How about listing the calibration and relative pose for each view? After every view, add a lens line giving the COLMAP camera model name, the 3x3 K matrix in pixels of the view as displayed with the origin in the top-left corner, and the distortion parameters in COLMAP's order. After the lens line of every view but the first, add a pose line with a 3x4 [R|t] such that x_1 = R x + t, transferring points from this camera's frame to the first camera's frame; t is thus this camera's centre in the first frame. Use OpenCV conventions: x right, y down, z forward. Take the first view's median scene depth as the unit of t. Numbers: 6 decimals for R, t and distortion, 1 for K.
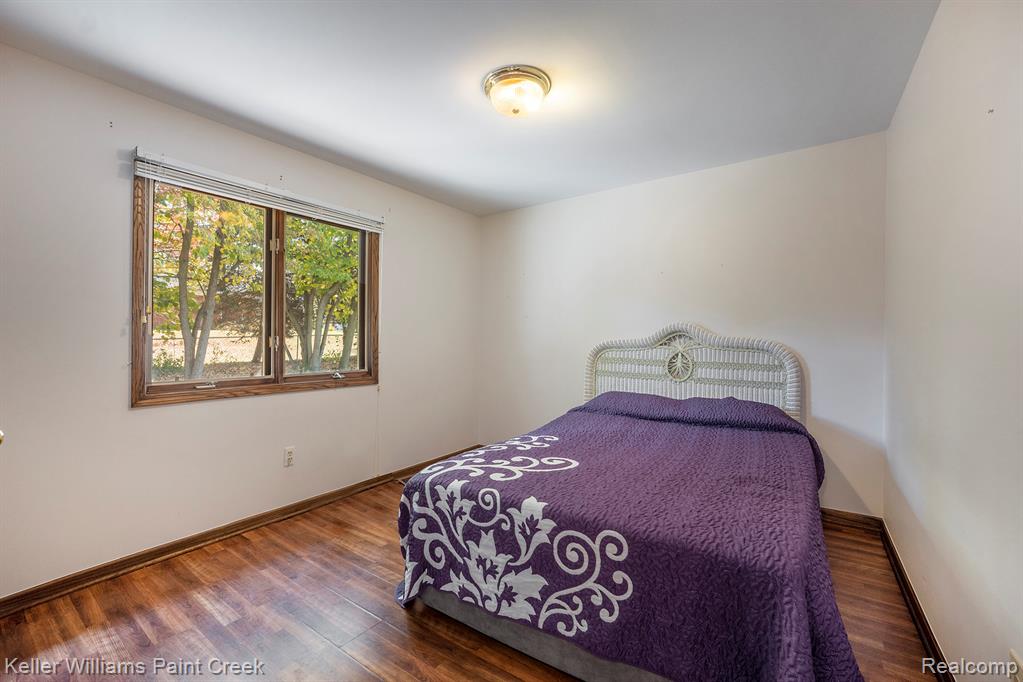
lens RADIAL K [[422.1, 0, 511.5], [0, 422.1, 341.0], [0, 0, 1]] dist [0.000219, -0.000004]
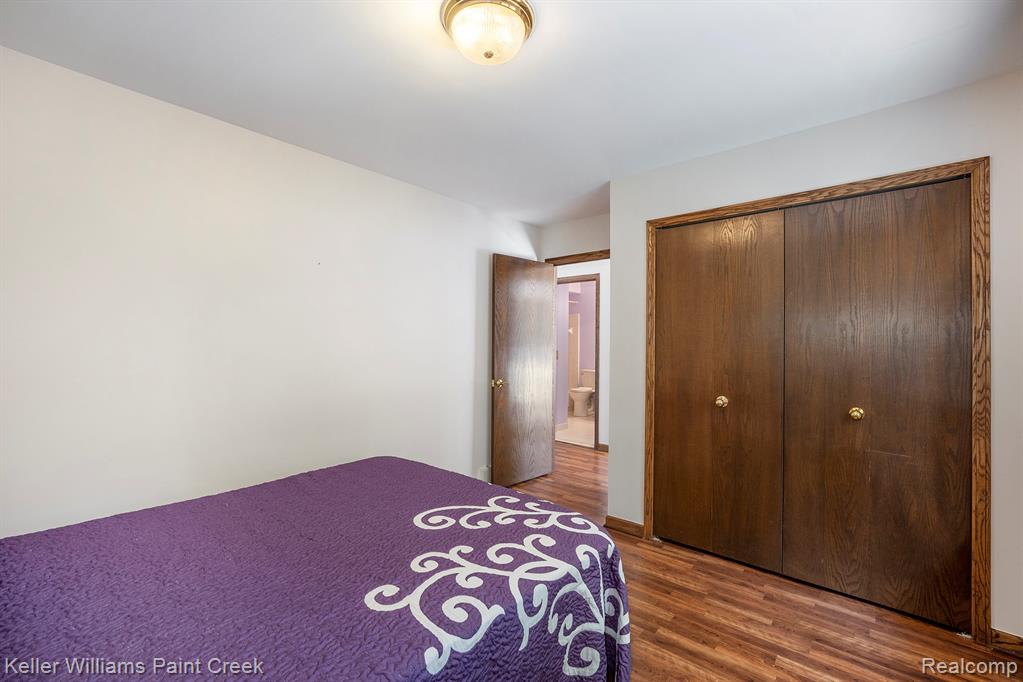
lens RADIAL K [[422.1, 0, 511.5], [0, 422.1, 341.0], [0, 0, 1]] dist [0.000219, -0.000004]
pose [[-0.993675, -0.005374, 0.112161, -0.134115], [-0.006085, 0.999964, -0.005997, -0.066103], [-0.112125, -0.006642, -0.993672, 1.873500]]
